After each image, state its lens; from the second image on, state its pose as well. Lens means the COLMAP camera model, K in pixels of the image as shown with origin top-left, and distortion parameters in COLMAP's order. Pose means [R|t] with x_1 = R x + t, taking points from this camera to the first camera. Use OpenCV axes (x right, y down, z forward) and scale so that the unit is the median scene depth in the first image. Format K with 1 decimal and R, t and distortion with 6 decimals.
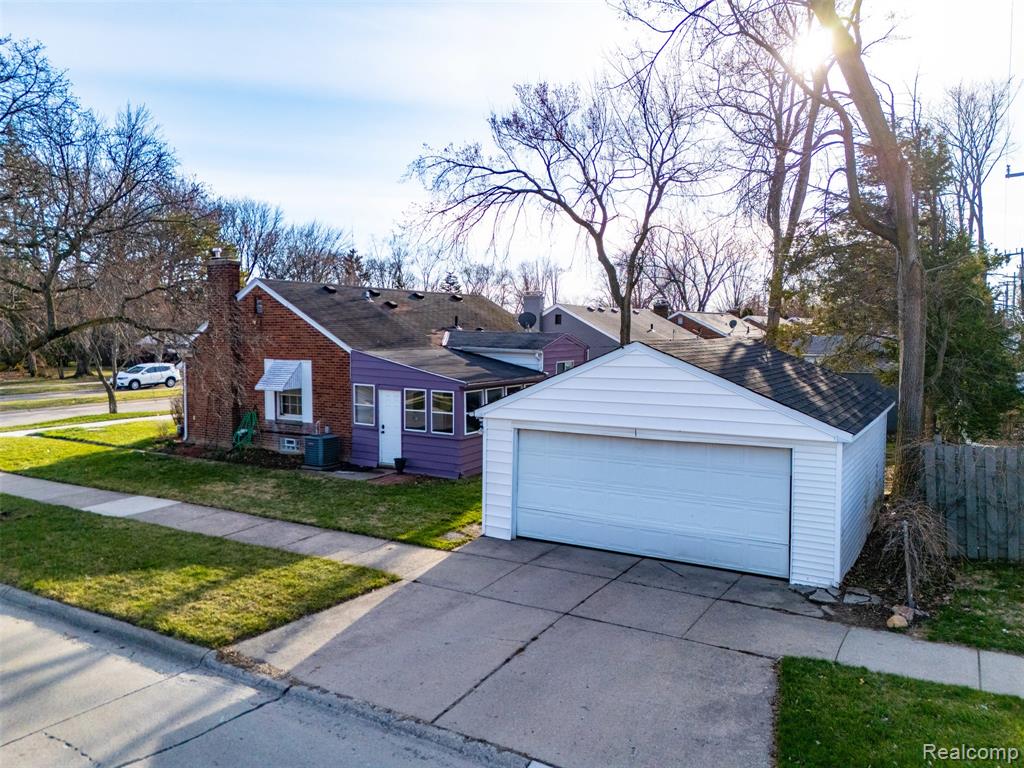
lens RADIAL K [[747.2, 0, 514.1], [0, 747.2, 383.8], [0, 0, 1]] dist [0.087136, -0.083643]
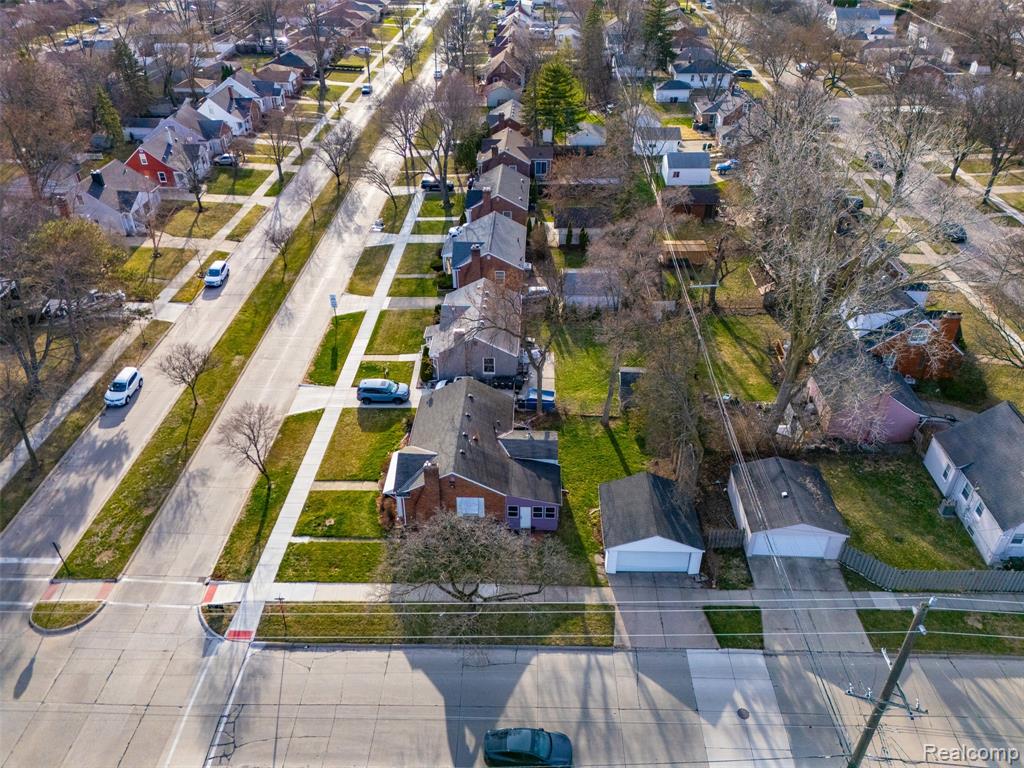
lens RADIAL K [[747.2, 0, 514.1], [0, 747.2, 383.8], [0, 0, 1]] dist [0.087136, -0.083643]
pose [[0.869012, -0.278998, 0.408629, -2.011850], [0.037653, 0.860758, 0.507621, -2.963287], [-0.493356, -0.425742, 0.758514, -1.385542]]
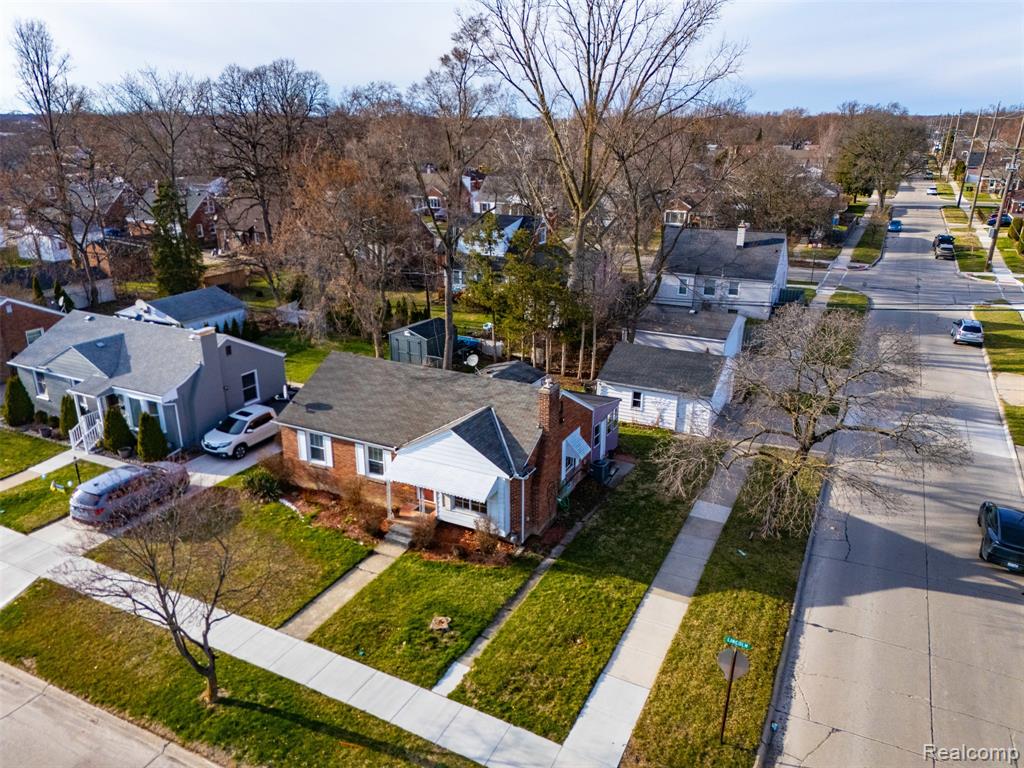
lens RADIAL K [[747.2, 0, 514.1], [0, 747.2, 383.8], [0, 0, 1]] dist [0.087136, -0.083643]
pose [[-0.081853, -0.323288, 0.942754, -3.115463], [0.066911, 0.942011, 0.328843, -1.165272], [-0.994396, 0.089997, -0.055475, 2.259616]]
